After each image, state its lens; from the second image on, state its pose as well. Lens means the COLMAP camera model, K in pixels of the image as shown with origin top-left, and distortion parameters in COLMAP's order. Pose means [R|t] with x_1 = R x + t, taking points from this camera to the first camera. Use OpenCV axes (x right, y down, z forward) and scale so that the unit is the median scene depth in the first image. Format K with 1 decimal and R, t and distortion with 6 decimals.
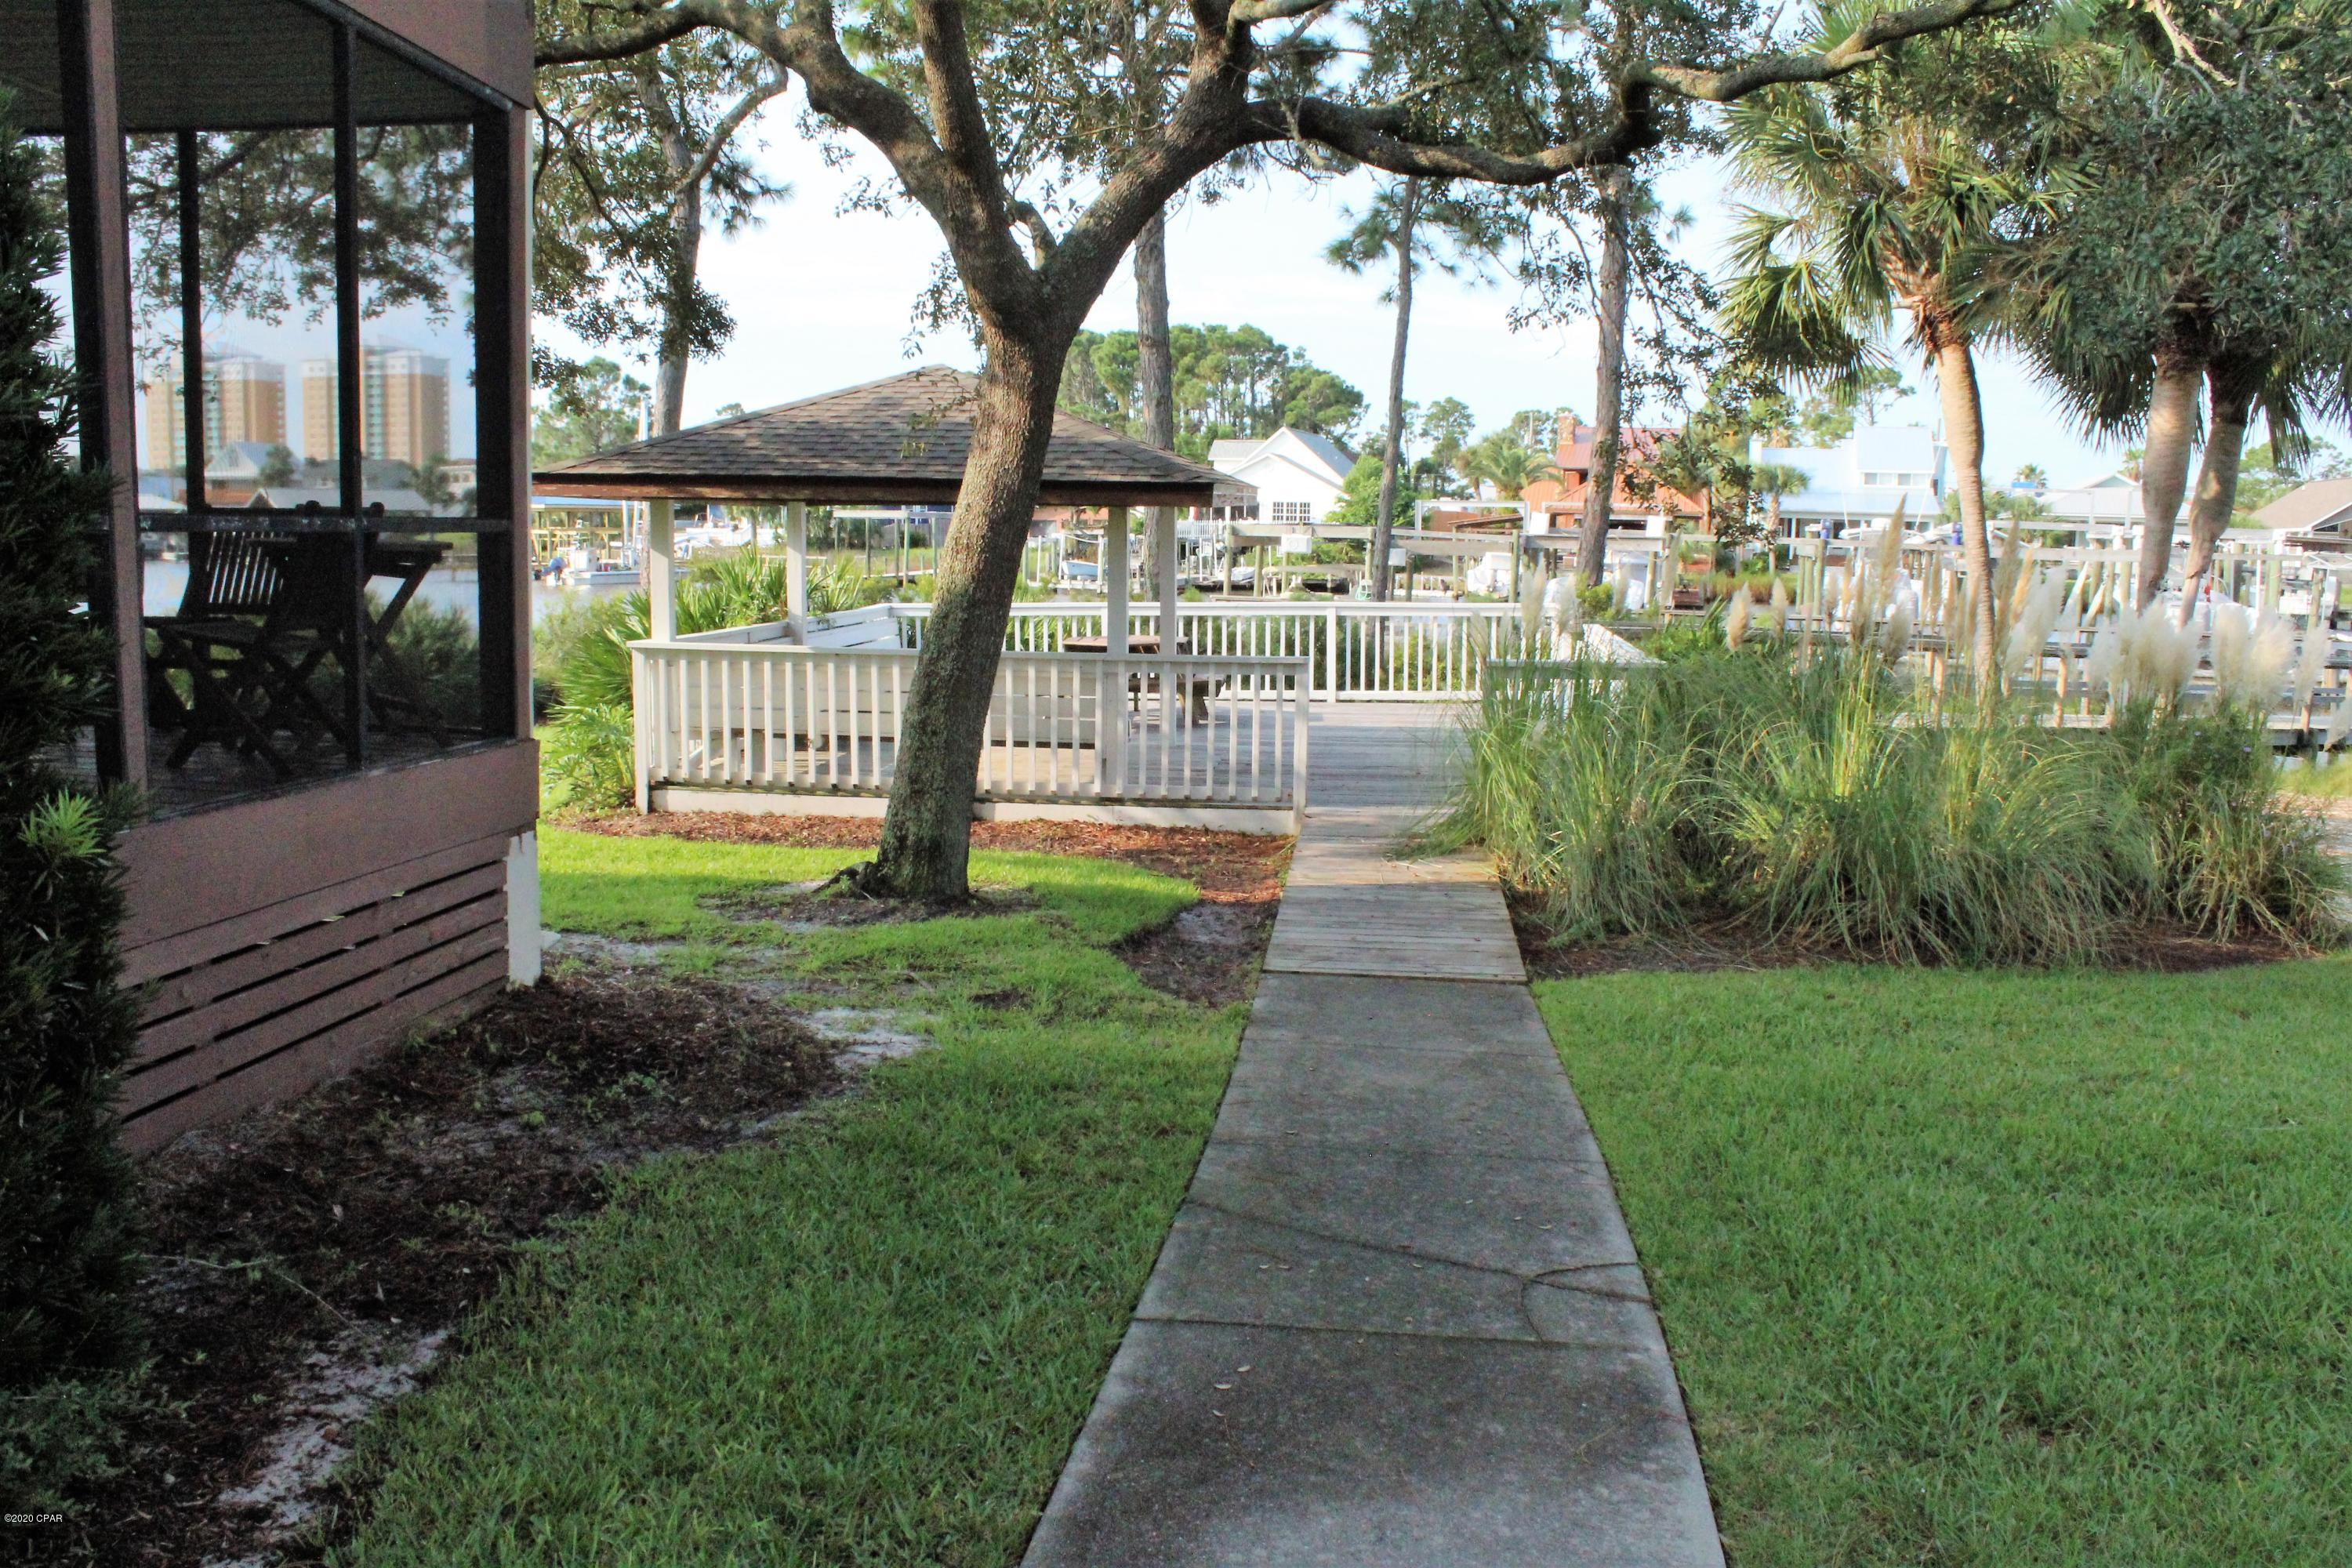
lens RADIAL K [[1936.3, 0, 1161.7], [0, 1936.3, 780.2], [0, 0, 1]] dist [-0.175916, 0.148542]
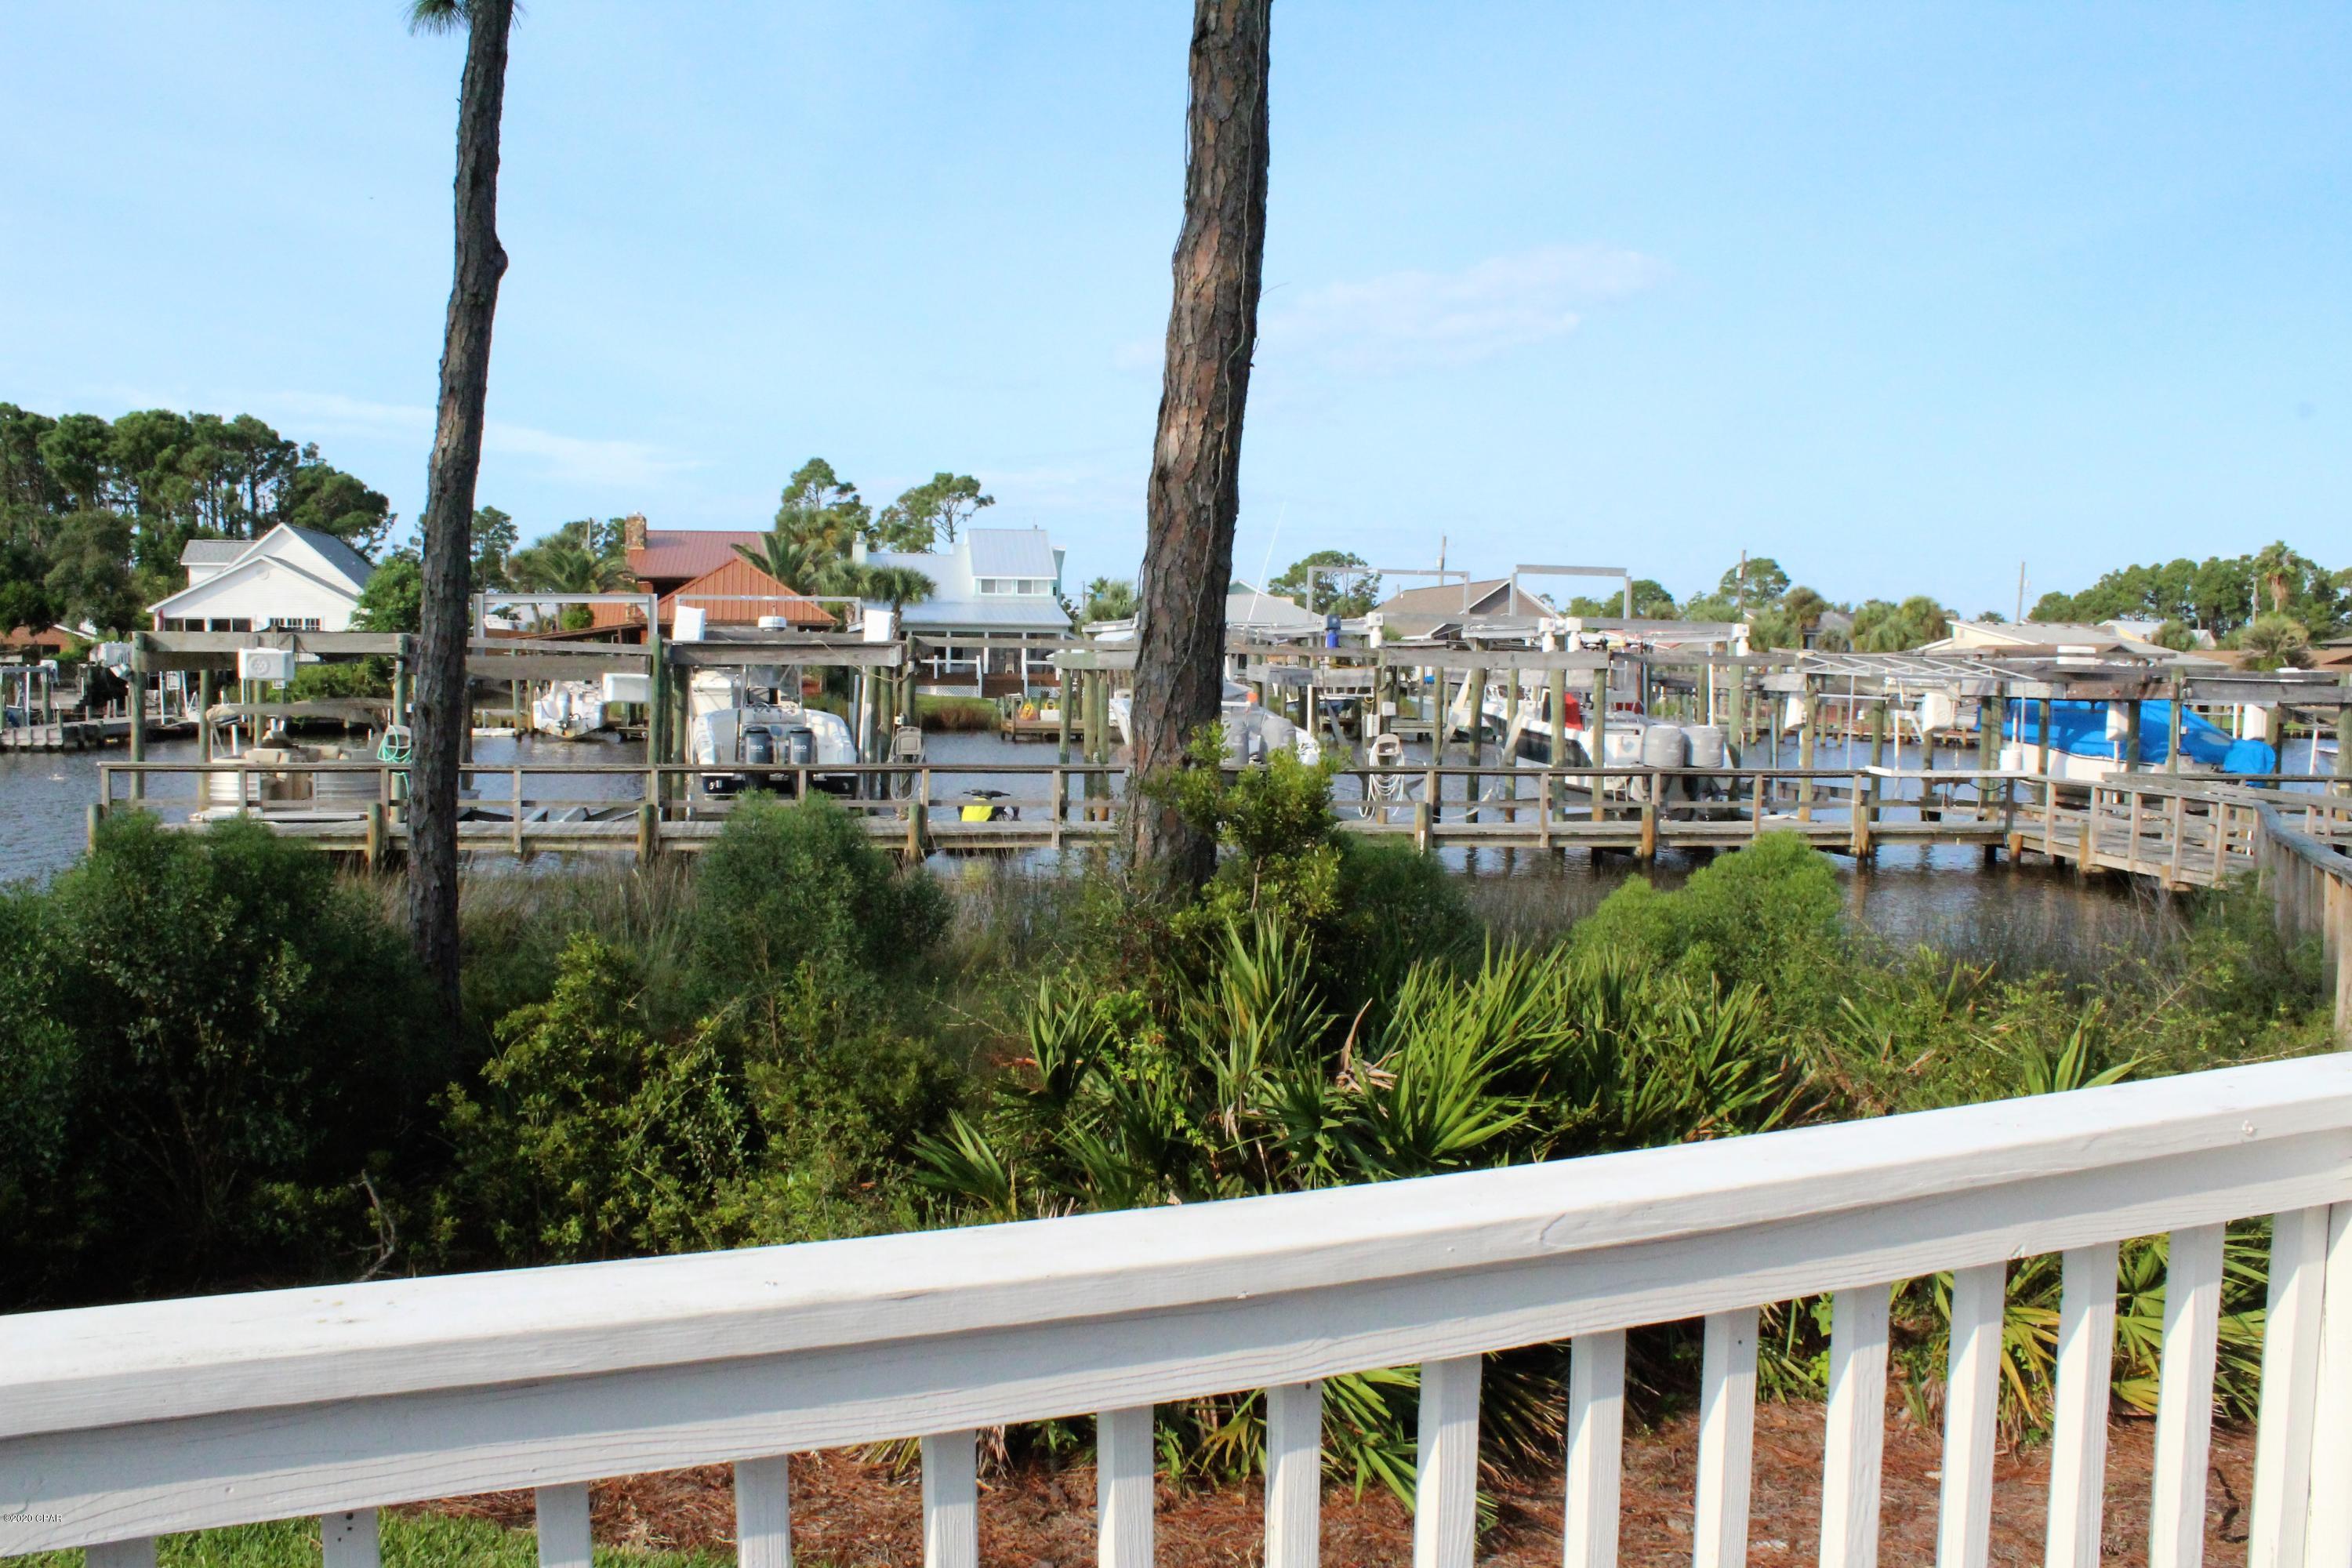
lens RADIAL K [[1936.3, 0, 1161.7], [0, 1936.3, 780.2], [0, 0, 1]] dist [-0.175916, 0.148542]
pose [[0.882492, -0.033924, 0.469102, 0.011336], [0.064138, 0.996758, -0.048577, -0.012159], [-0.465933, 0.072956, 0.881807, 0.105770]]
